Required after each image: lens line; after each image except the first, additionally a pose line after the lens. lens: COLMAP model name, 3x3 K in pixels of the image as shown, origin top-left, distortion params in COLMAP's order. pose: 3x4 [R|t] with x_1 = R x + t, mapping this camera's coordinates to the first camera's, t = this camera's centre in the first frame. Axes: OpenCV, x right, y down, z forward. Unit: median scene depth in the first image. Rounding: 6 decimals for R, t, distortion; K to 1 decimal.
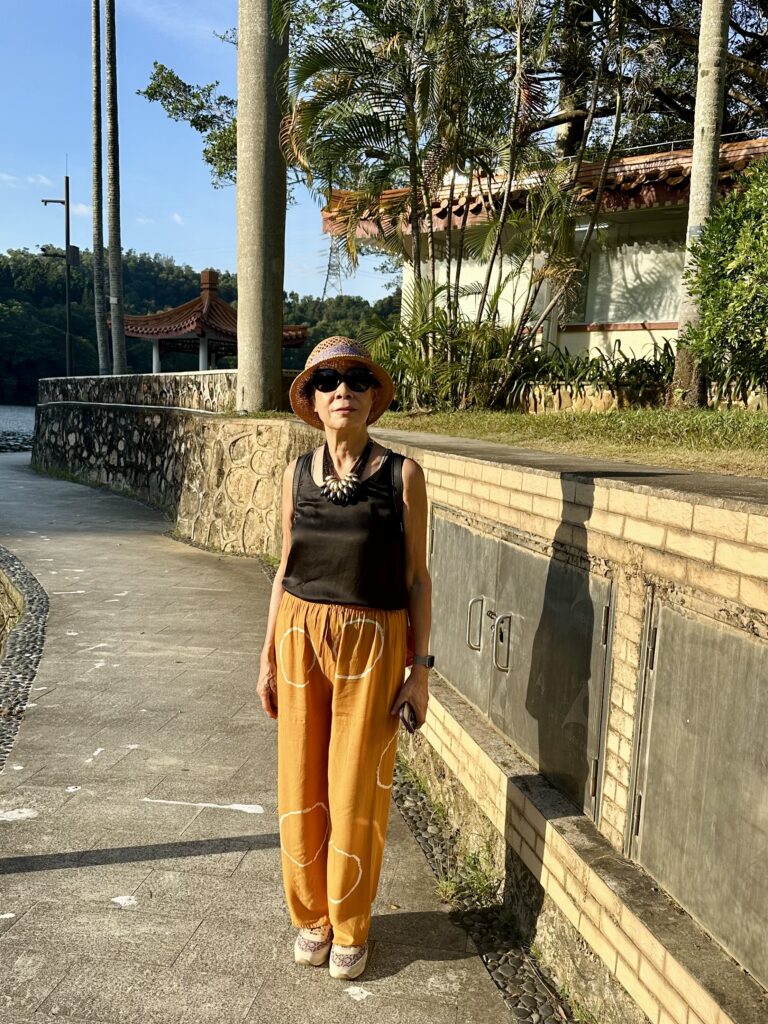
lens RADIAL K [[714.0, 0, 384.0], [0, 714.0, 512.0], [0, 0, 1]] dist [0.000134, -0.000997]
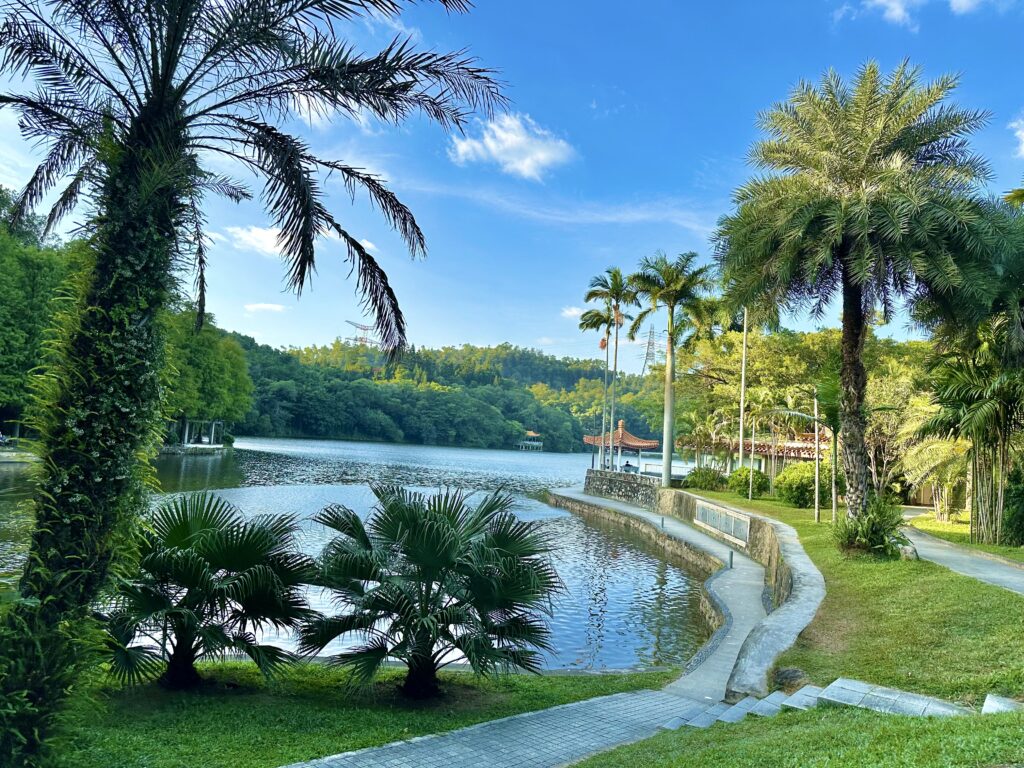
lens RADIAL K [[714.0, 0, 512.0], [0, 714.0, 384.0], [0, 0, 1]] dist [0.000134, -0.000997]
pose [[0.972157, 0.008984, -0.234158, -0.005221], [-0.058005, 0.977393, -0.203318, 0.025462], [0.227038, 0.211239, 0.950701, -0.445937]]
